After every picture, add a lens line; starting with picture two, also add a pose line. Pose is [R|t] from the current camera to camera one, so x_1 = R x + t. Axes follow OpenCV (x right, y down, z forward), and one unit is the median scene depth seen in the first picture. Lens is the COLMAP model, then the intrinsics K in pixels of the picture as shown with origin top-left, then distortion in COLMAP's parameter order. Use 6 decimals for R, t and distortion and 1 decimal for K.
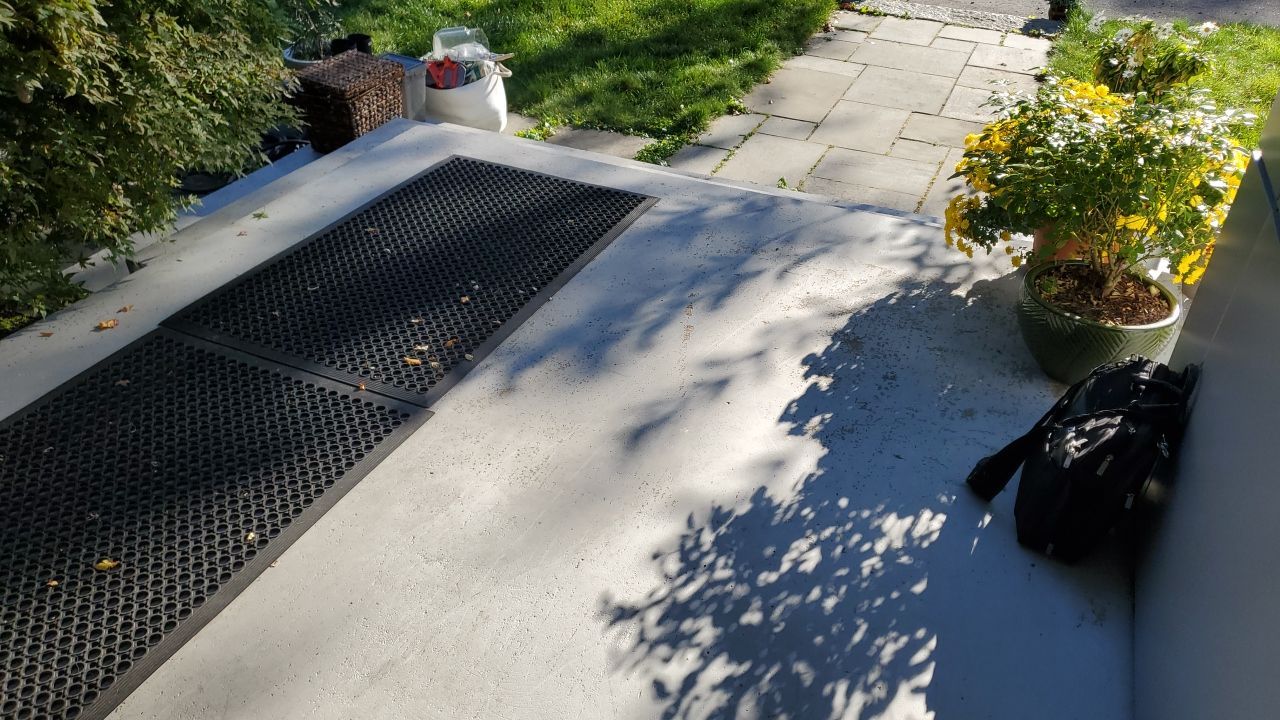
lens RADIAL K [[973.1, 0, 637.0], [0, 973.1, 357.1], [0, 0, 1]] dist [0.012550, -0.015615]
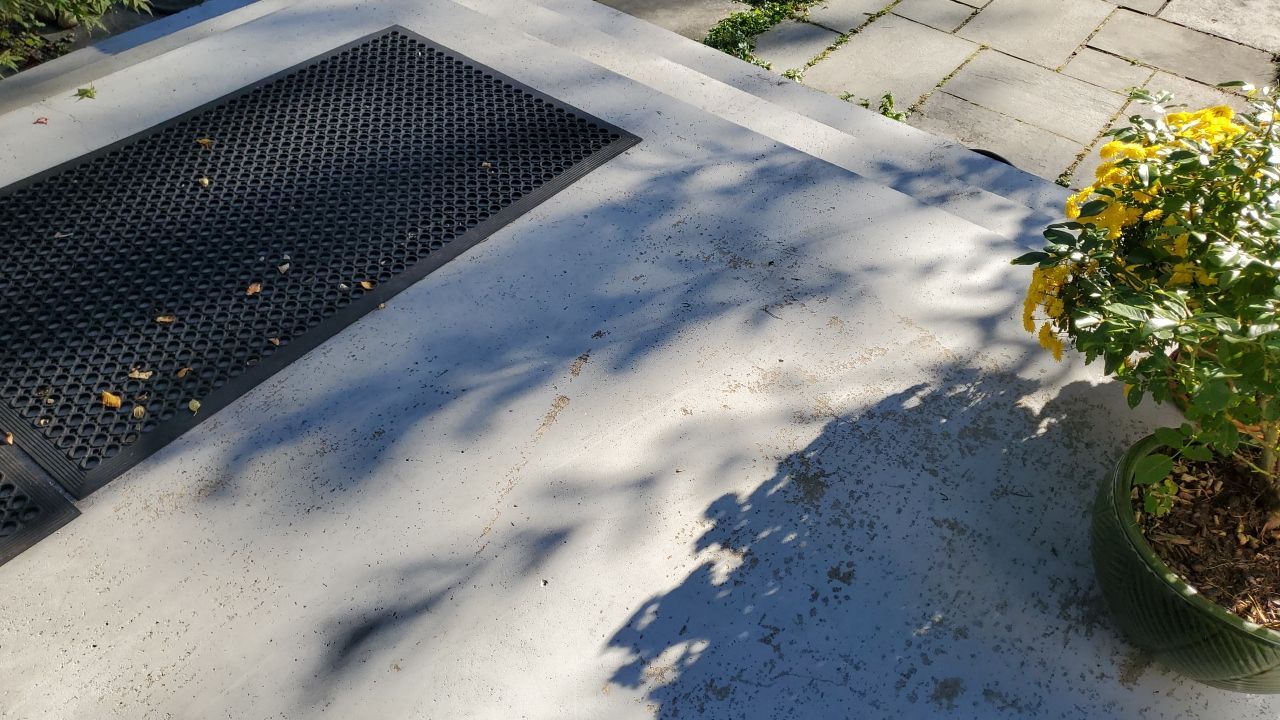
lens RADIAL K [[973.1, 0, 641.8], [0, 973.1, 359.2], [0, 0, 1]] dist [0.012550, -0.015615]
pose [[0.972923, 0.178238, -0.147149, 0.178318], [-0.146910, 0.968381, 0.201631, -0.179378], [0.178434, -0.174554, 0.968345, 0.373049]]
